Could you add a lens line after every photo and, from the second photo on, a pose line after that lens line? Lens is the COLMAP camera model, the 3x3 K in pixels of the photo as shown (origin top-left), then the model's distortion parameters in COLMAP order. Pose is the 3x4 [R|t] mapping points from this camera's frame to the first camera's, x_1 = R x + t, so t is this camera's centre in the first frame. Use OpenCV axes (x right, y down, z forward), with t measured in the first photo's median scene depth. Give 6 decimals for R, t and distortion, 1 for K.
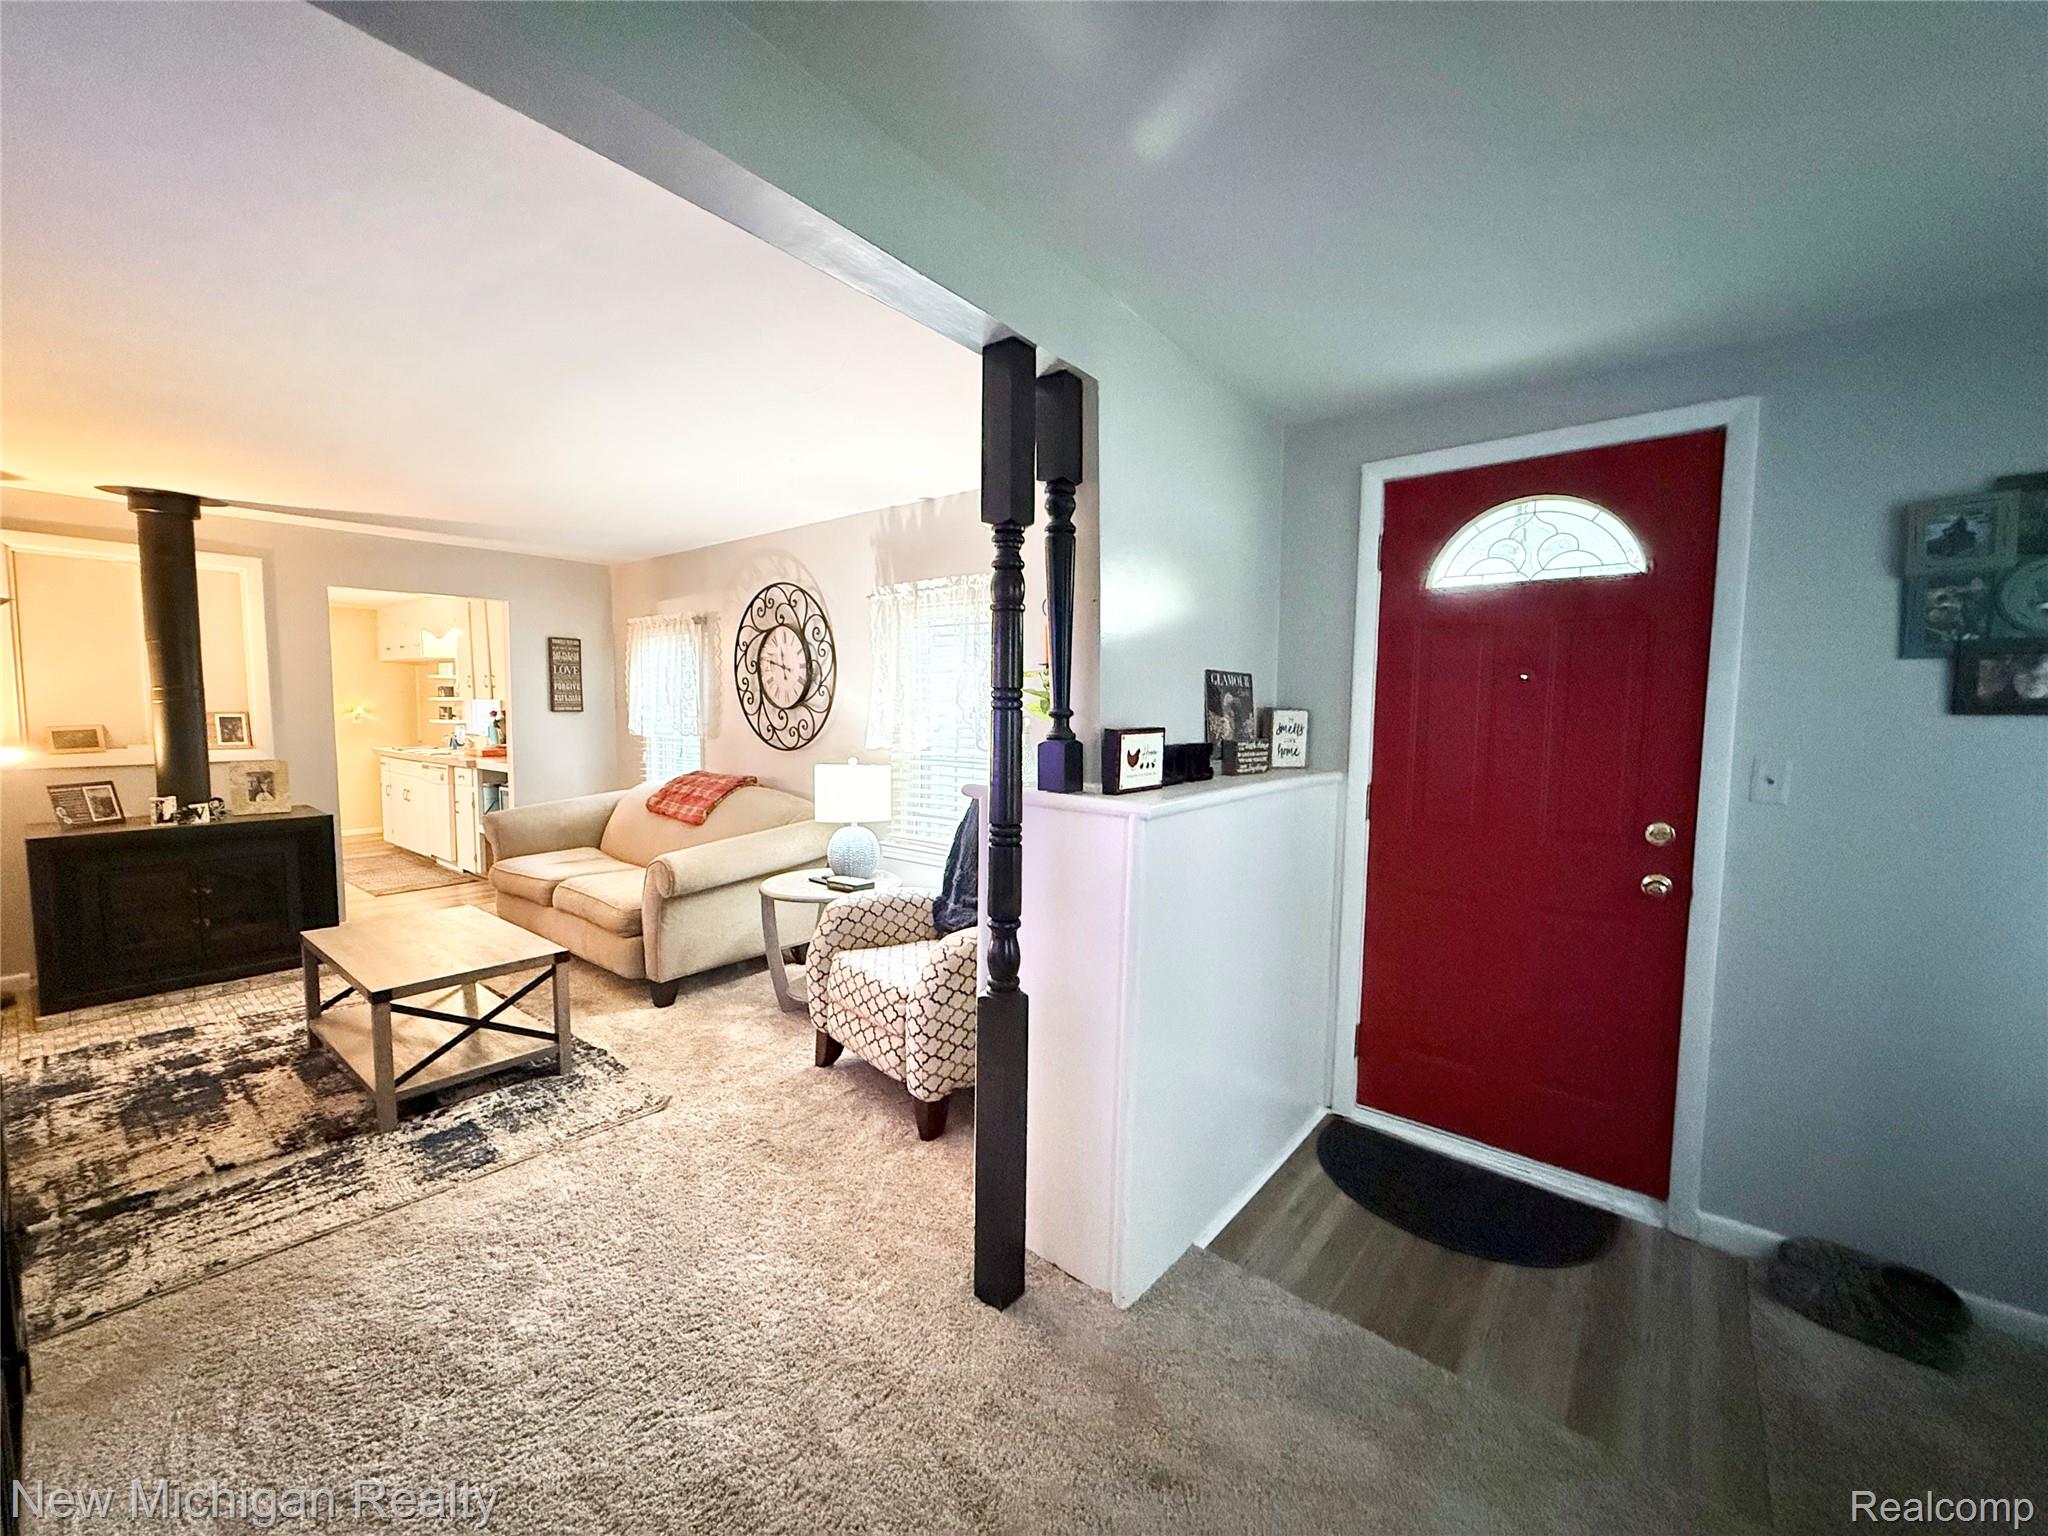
lens RADIAL K [[812.7, 0, 1017.7], [0, 812.7, 767.6], [0, 0, 1]] dist [-0.000762, 0.000314]
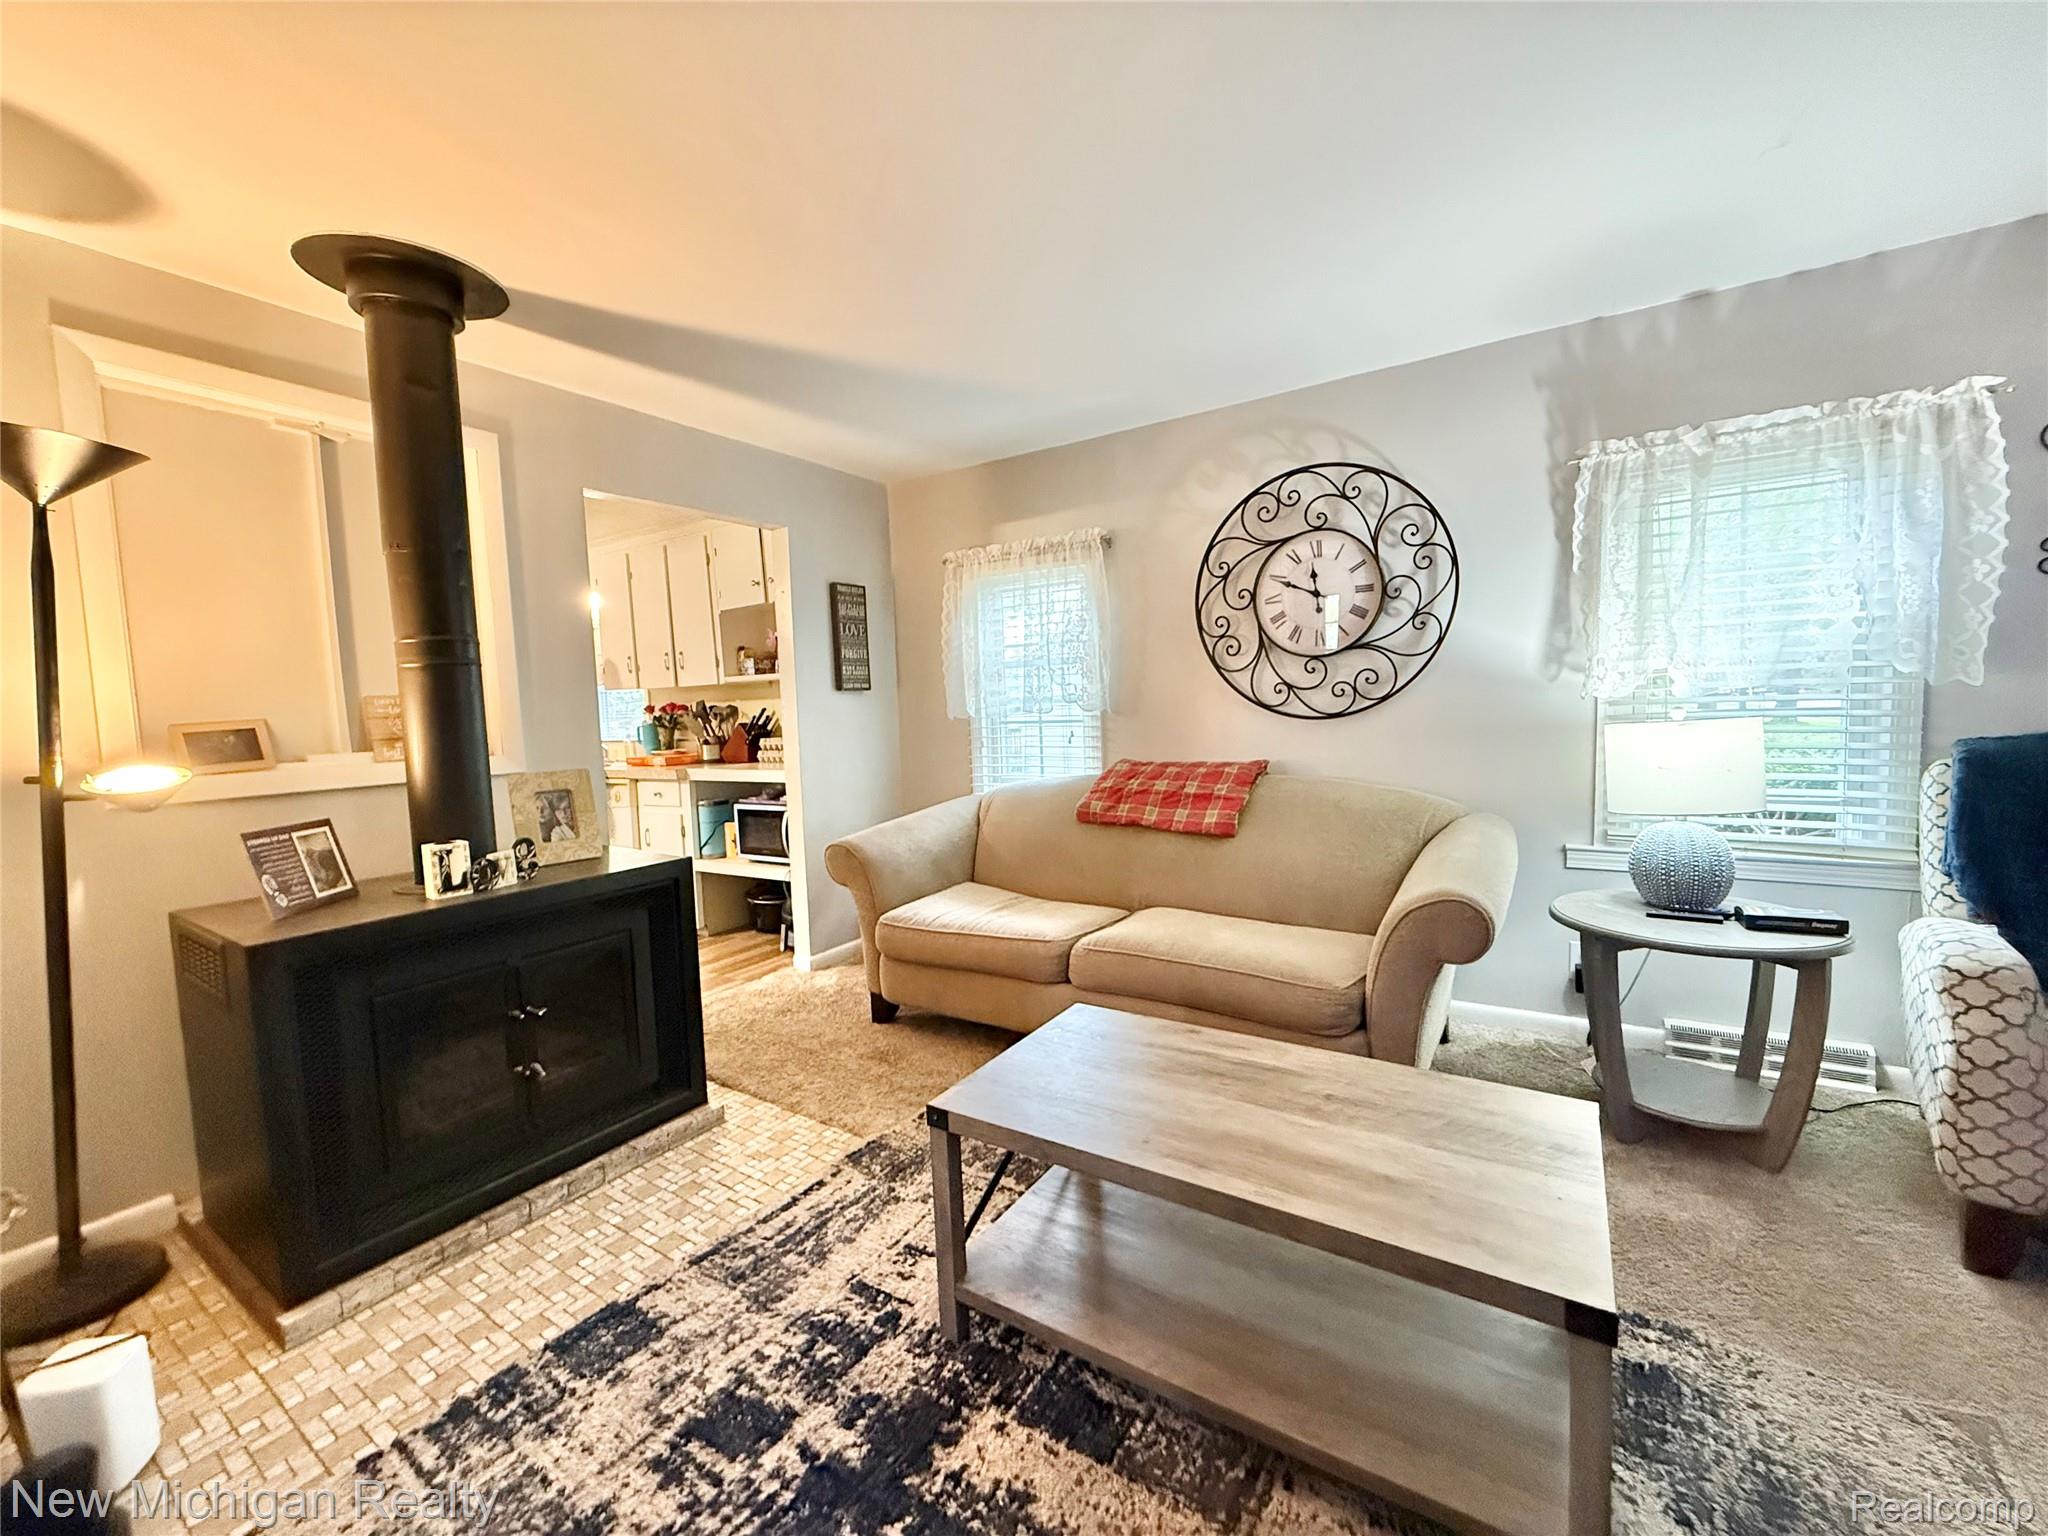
lens RADIAL K [[816.5, 0, 1024.0], [0, 816.5, 768.0], [0, 0, 1]] dist [0.000630, 0.000238]
pose [[0.993916, -0.052181, 0.096991, -0.746083], [0.052162, 0.998635, 0.002738, 0.005796], [-0.097001, 0.002338, 0.995282, 0.444851]]
